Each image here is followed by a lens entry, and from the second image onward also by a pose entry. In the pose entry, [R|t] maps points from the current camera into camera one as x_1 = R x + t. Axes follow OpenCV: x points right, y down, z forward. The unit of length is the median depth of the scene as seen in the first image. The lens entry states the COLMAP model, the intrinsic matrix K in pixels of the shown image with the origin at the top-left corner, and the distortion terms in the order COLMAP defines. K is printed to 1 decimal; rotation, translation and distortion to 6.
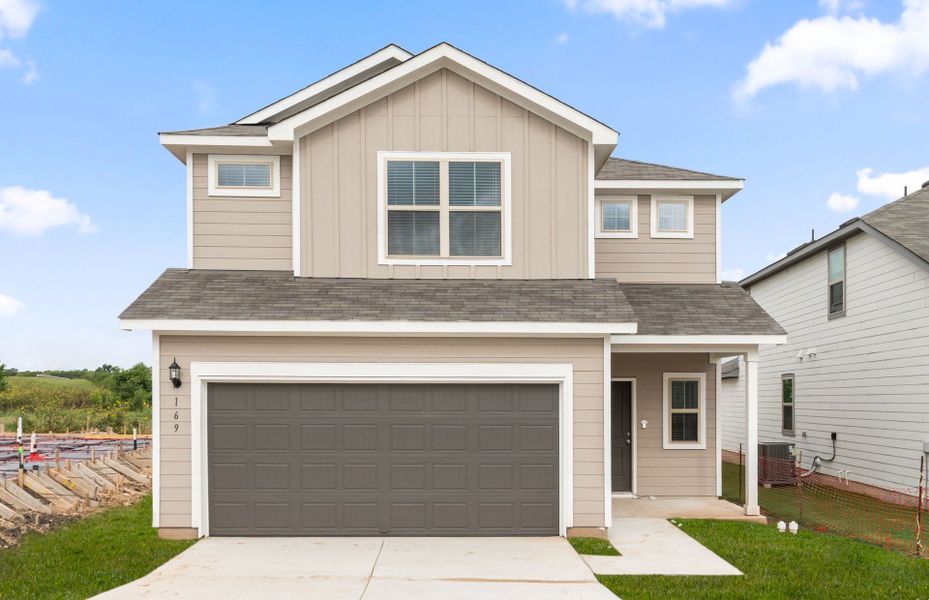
lens RADIAL K [[770.2, 0, 482.9], [0, 770.2, 288.6], [0, 0, 1]] dist [-0.003528, 0.016923]
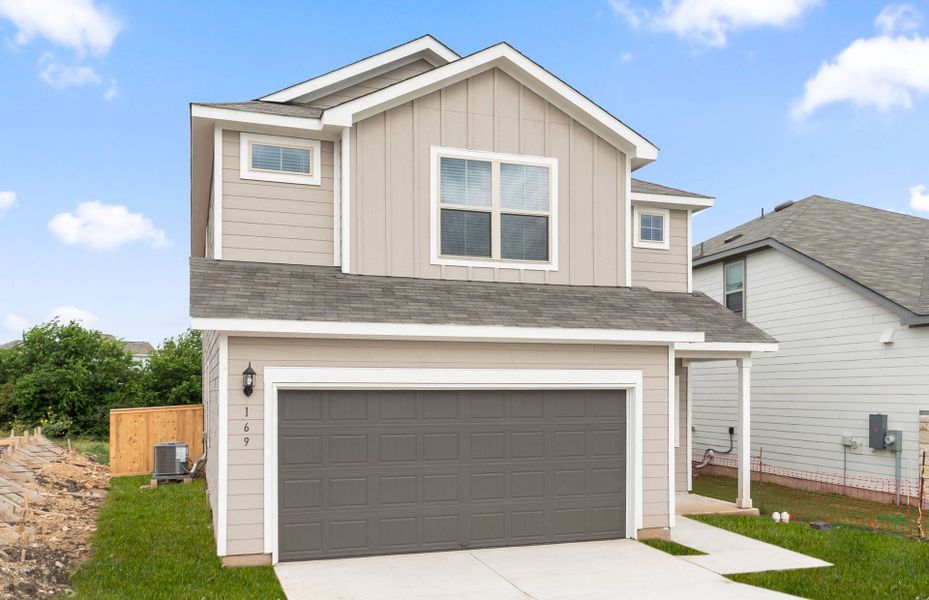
lens RADIAL K [[770.2, 0, 487.2], [0, 770.2, 277.4], [0, 0, 1]] dist [-0.003528, 0.016923]
pose [[0.956258, 0.039104, 0.289898, -0.341830], [-0.037623, 0.999235, -0.010683, -0.007181], [-0.290094, -0.000691, 0.956998, 0.062779]]
